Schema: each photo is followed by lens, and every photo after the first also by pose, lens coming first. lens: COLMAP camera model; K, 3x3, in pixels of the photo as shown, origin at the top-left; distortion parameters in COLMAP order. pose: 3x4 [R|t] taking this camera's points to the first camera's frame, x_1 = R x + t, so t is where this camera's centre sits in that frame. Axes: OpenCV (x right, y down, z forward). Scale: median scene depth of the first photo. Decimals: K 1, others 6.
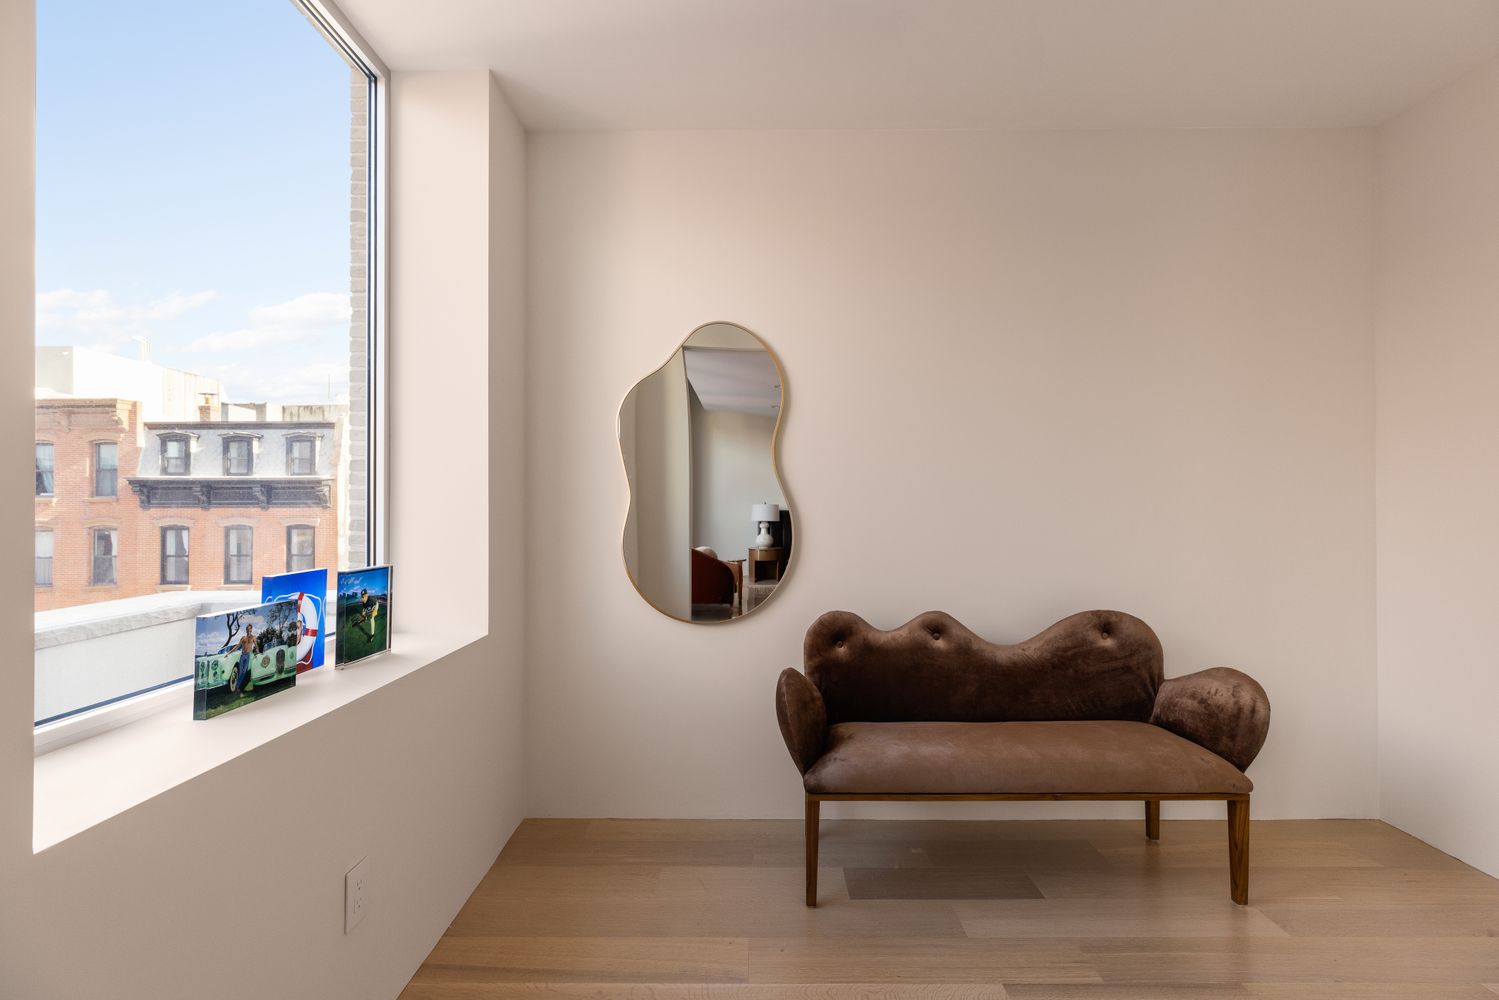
lens RADIAL K [[661.1, 0, 750.3], [0, 661.1, 500.2], [0, 0, 1]] dist [0.000081, -0.000010]
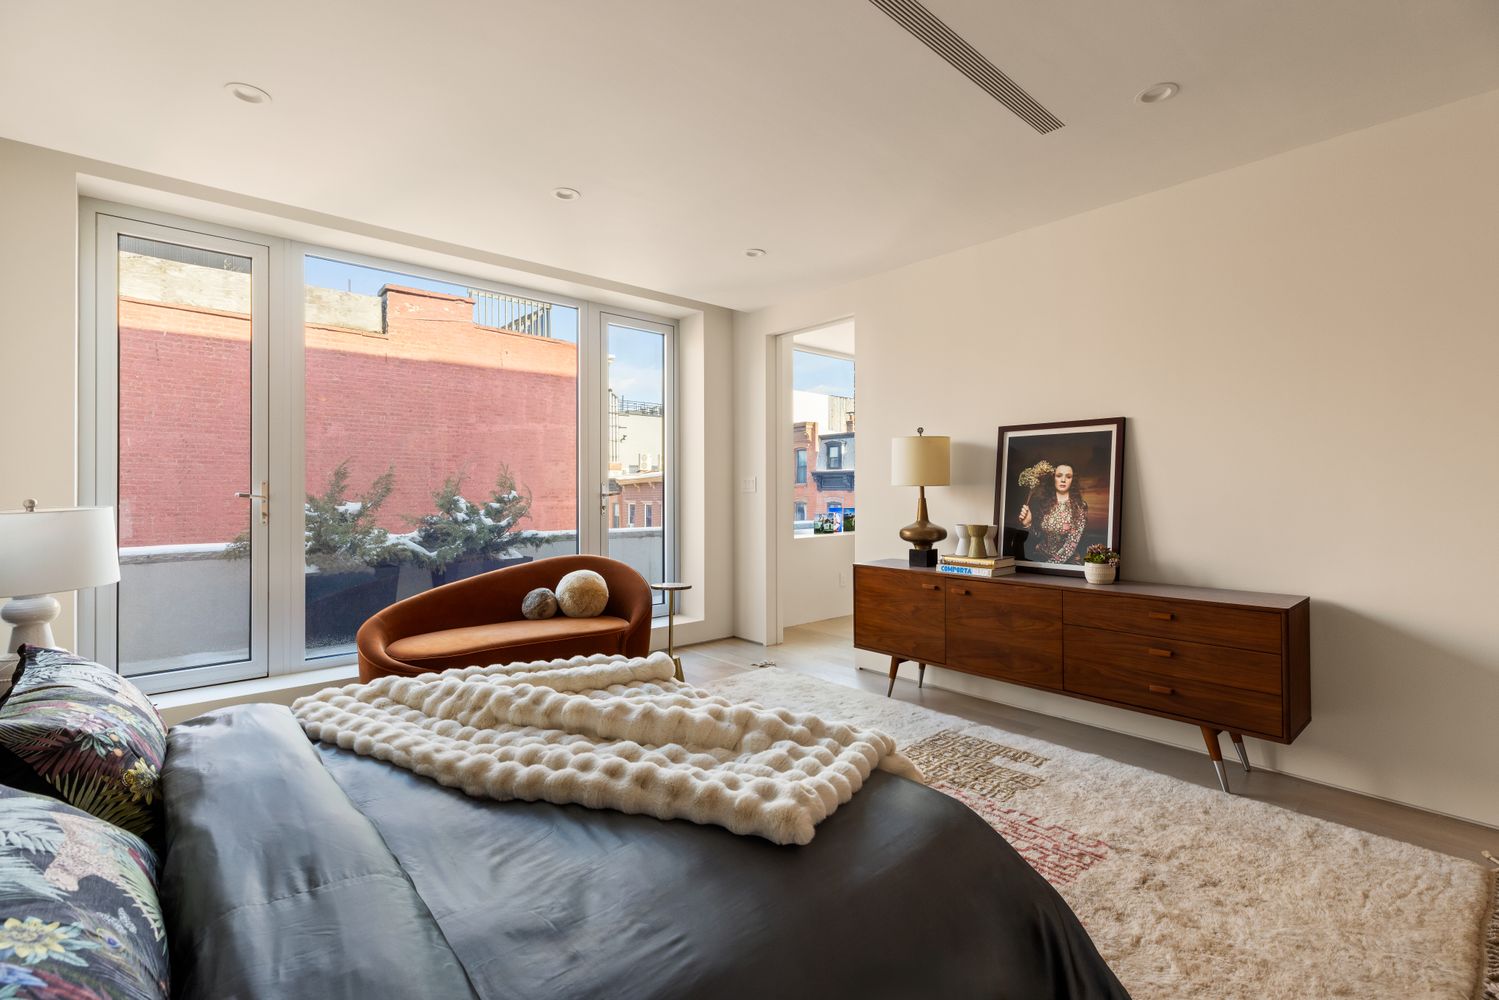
lens RADIAL K [[661.1, 0, 750.7], [0, 661.1, 492.8], [0, 0, 1]] dist [0.000081, -0.000010]
pose [[0.660449, 0.006118, -0.750846, 0.151820], [0.004870, 0.999911, 0.012431, -0.002892], [0.750855, -0.011866, 0.660360, -0.155664]]
